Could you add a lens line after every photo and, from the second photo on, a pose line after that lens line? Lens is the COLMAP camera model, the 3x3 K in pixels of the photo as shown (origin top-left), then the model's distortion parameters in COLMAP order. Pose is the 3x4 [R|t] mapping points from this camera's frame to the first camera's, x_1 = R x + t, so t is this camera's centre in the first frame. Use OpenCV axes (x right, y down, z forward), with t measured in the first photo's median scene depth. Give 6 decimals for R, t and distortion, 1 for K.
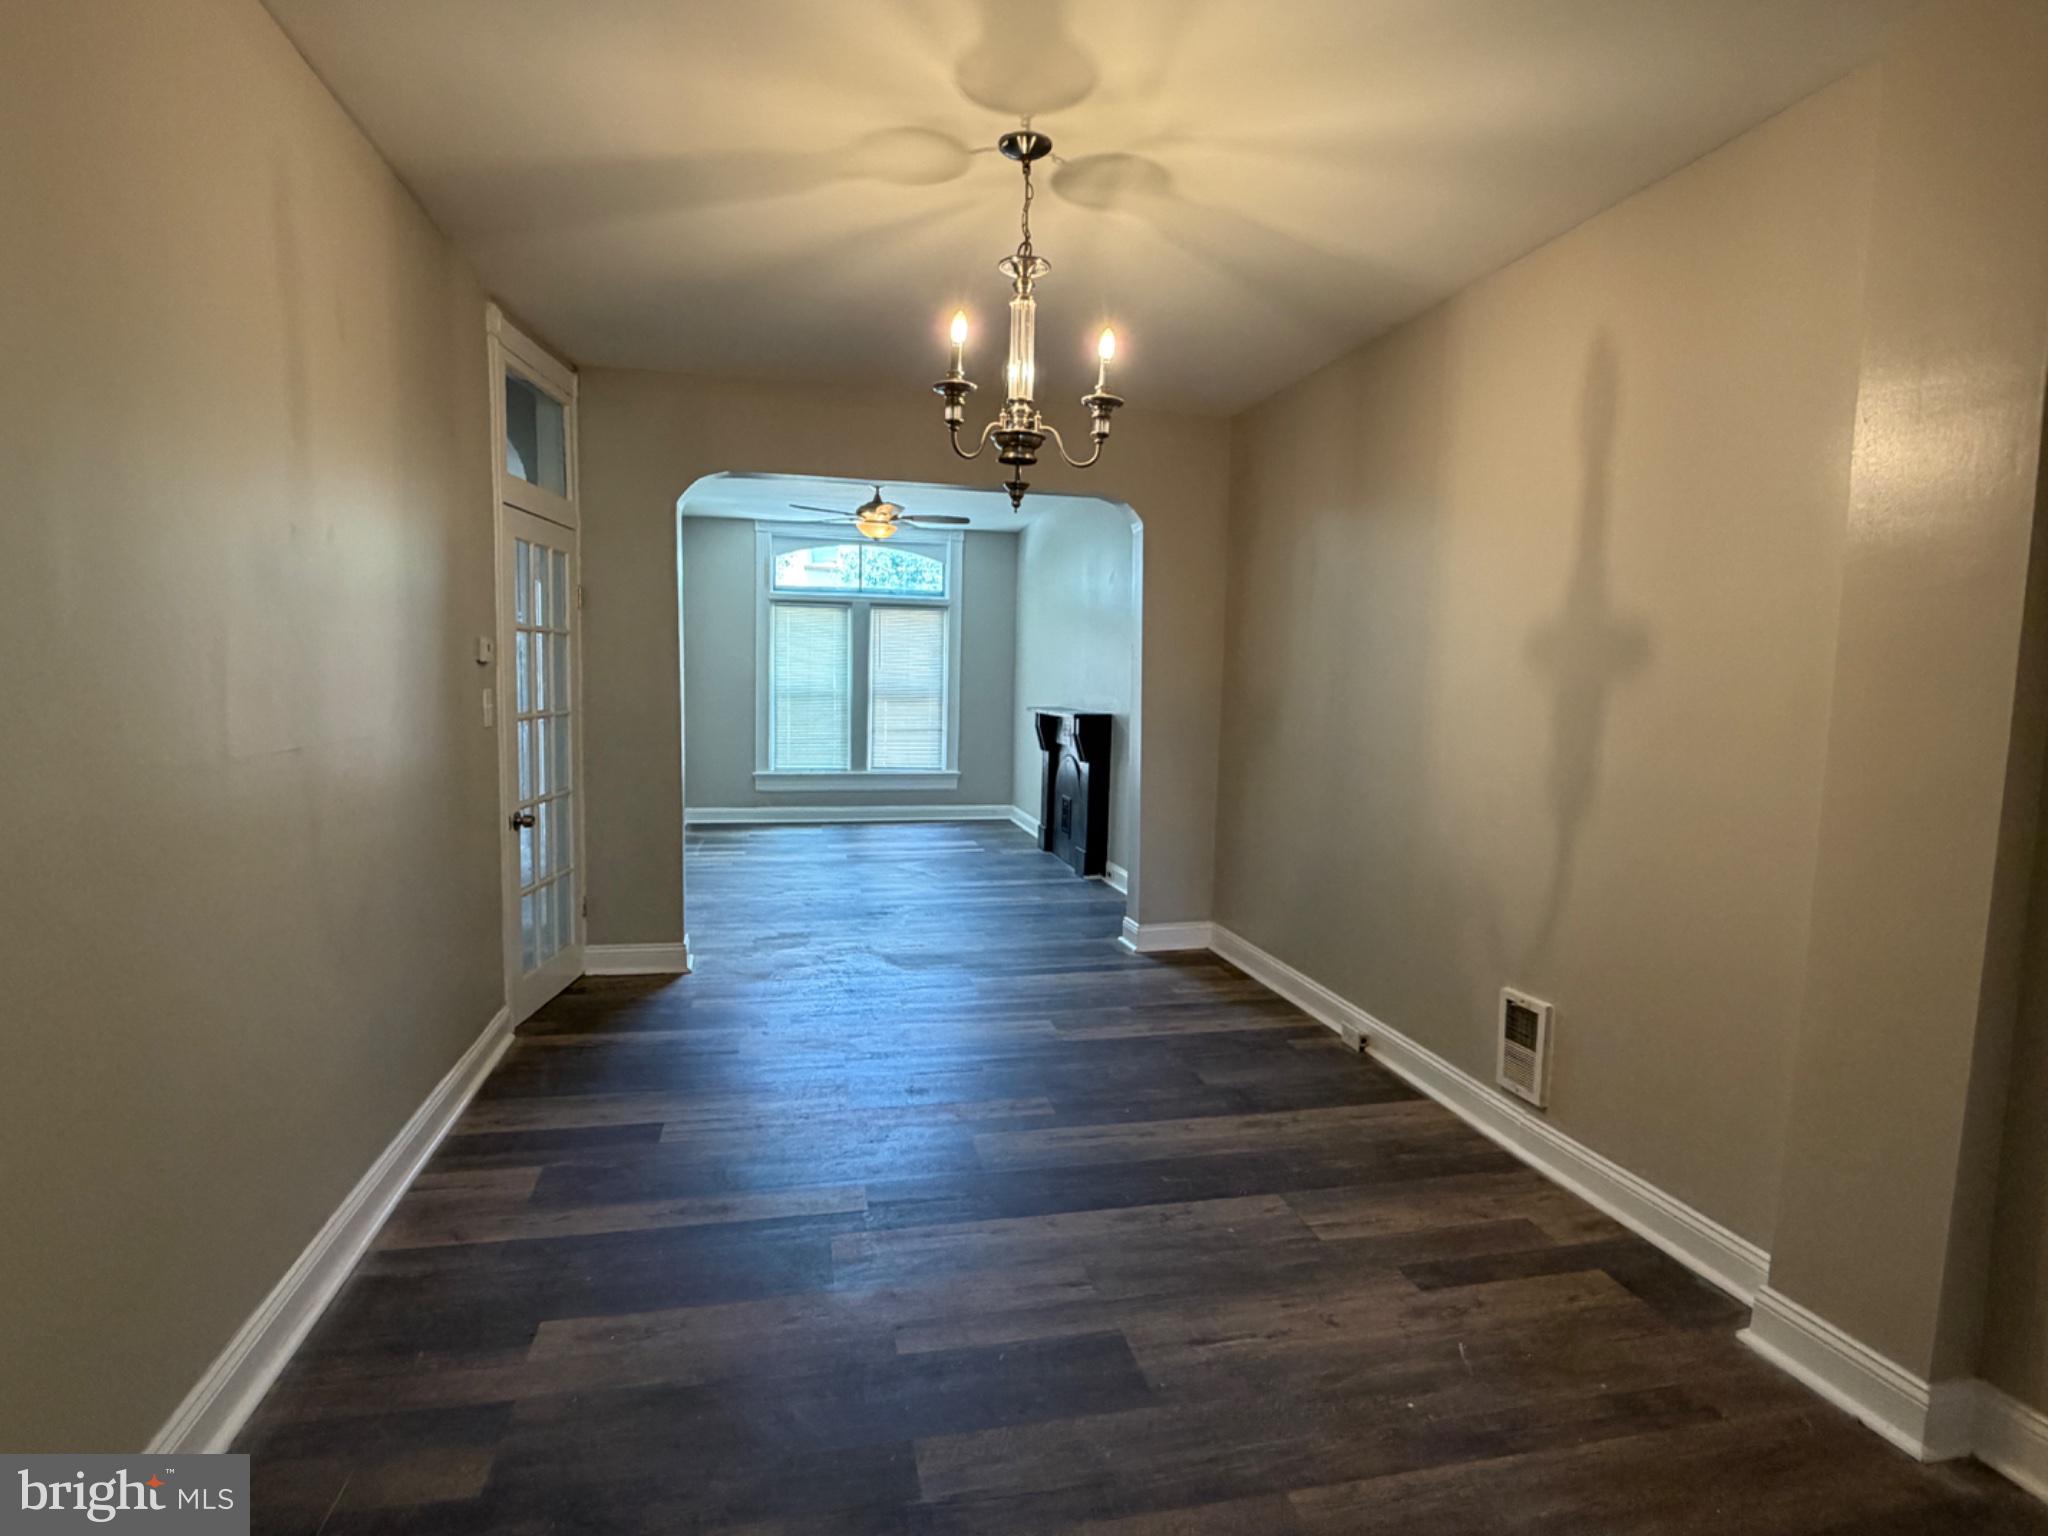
lens RADIAL K [[1064.1, 0, 1029.3], [0, 1064.1, 773.1], [0, 0, 1]] dist [0.002202, -0.000718]
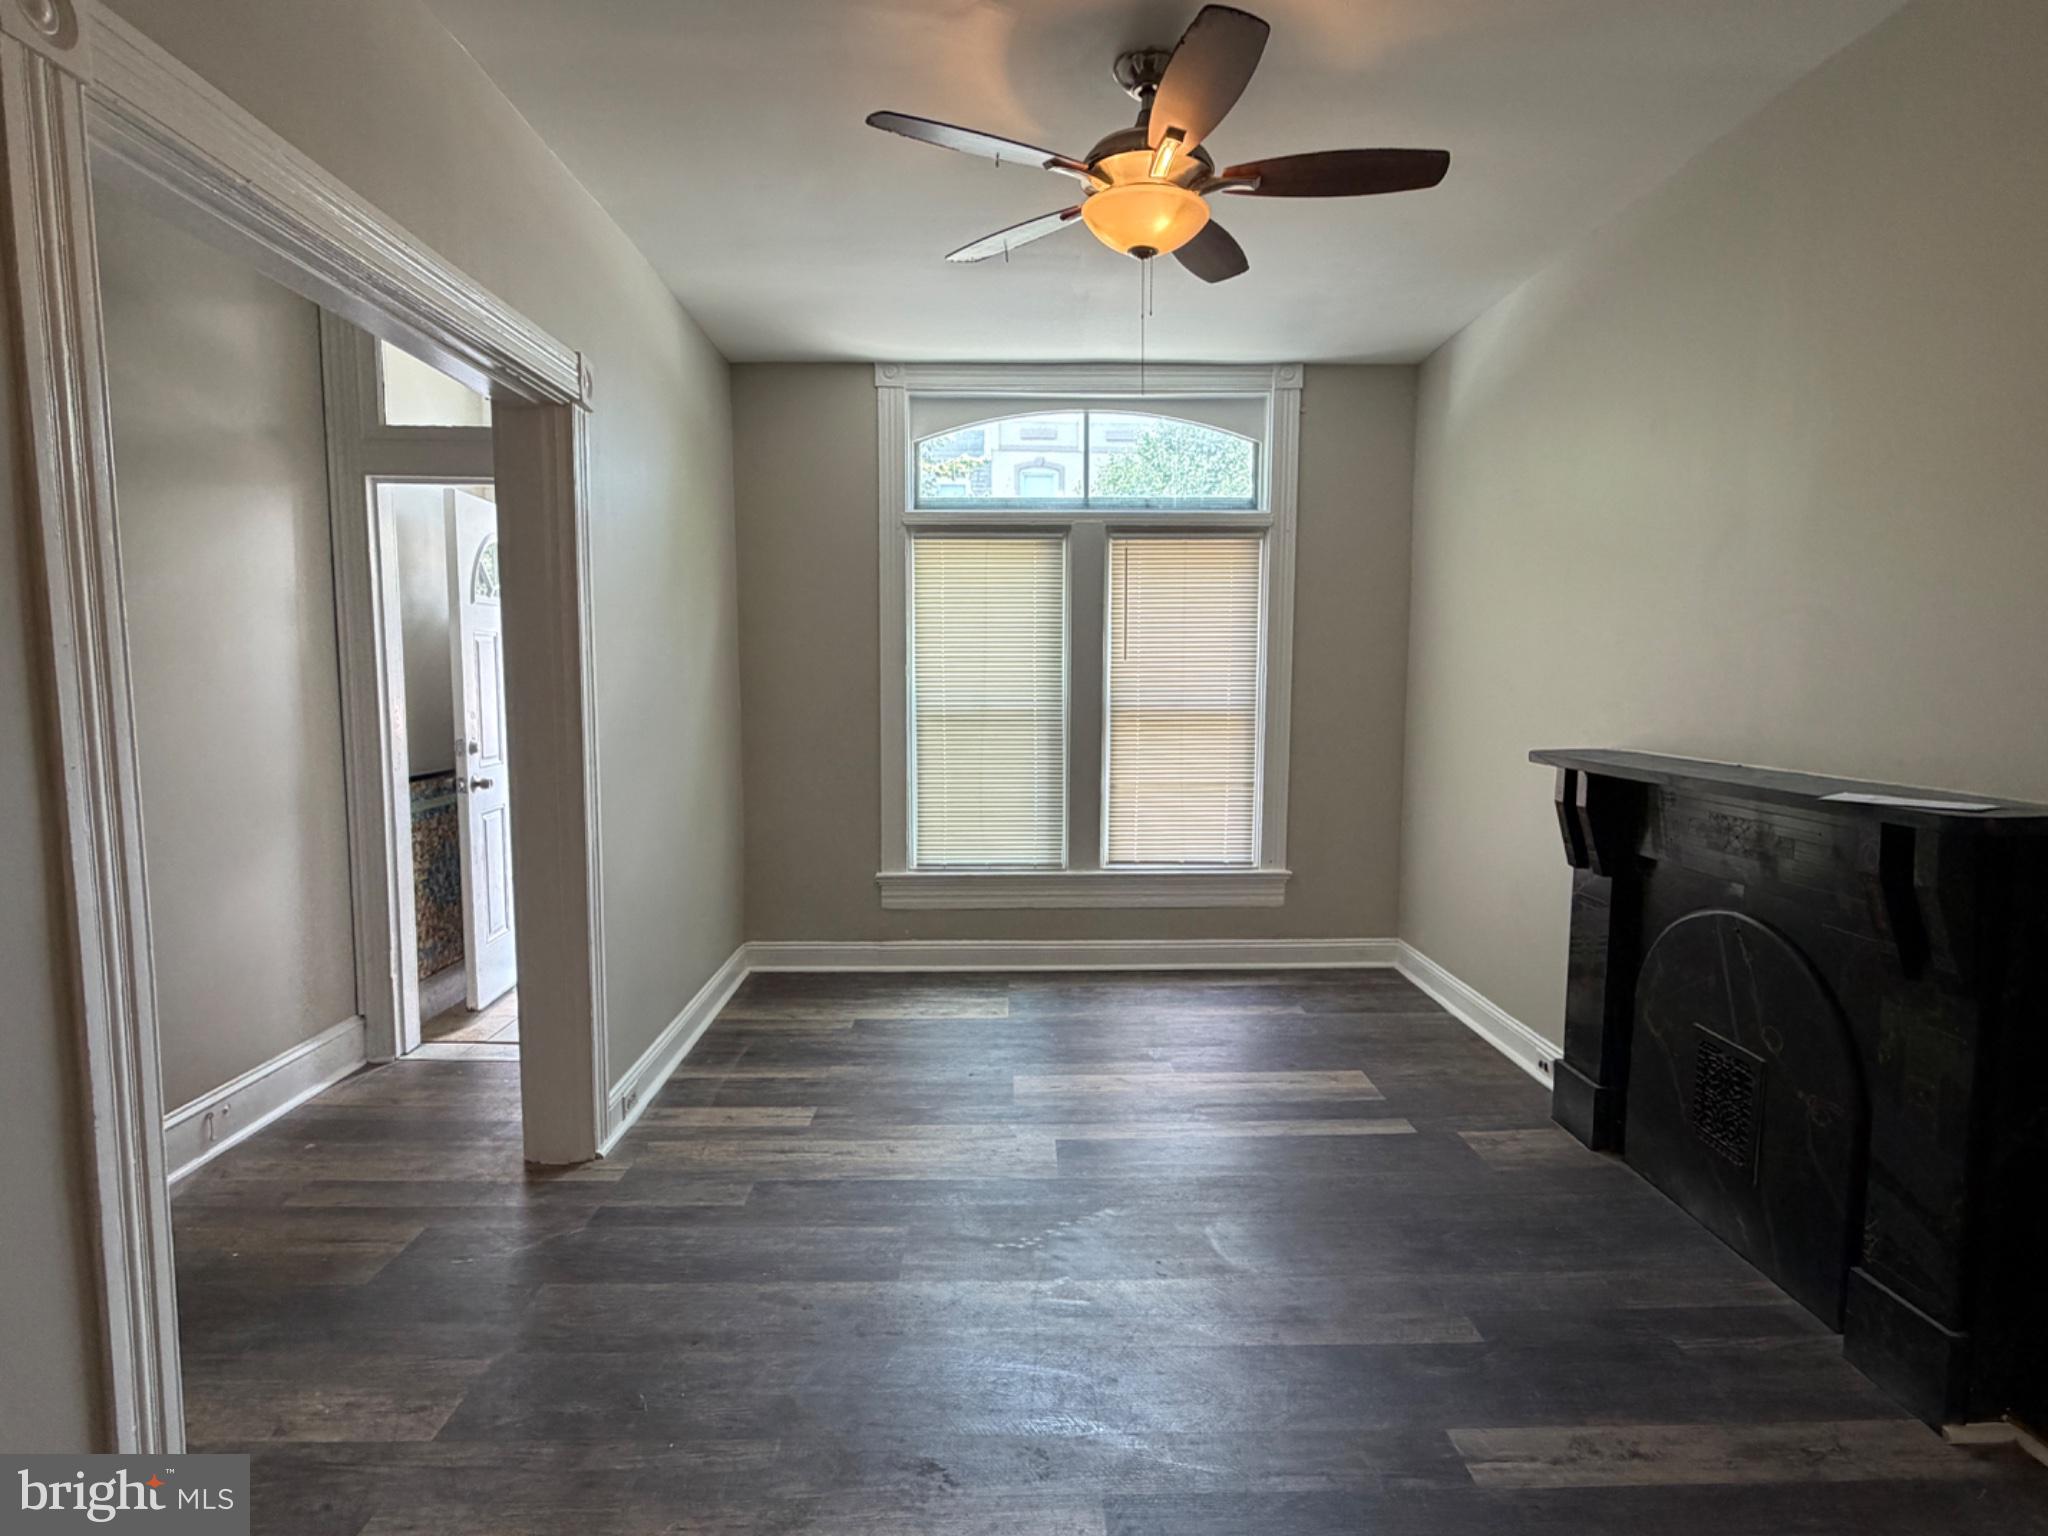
lens RADIAL K [[1064.1, 0, 1017.2], [0, 1064.1, 762.5], [0, 0, 1]] dist [0.002202, -0.000718]
pose [[0.983084, -0.000011, -0.183154, -0.099927], [0.002654, 0.999896, 0.014186, -0.058607], [0.183135, -0.014432, 0.982982, 0.508022]]
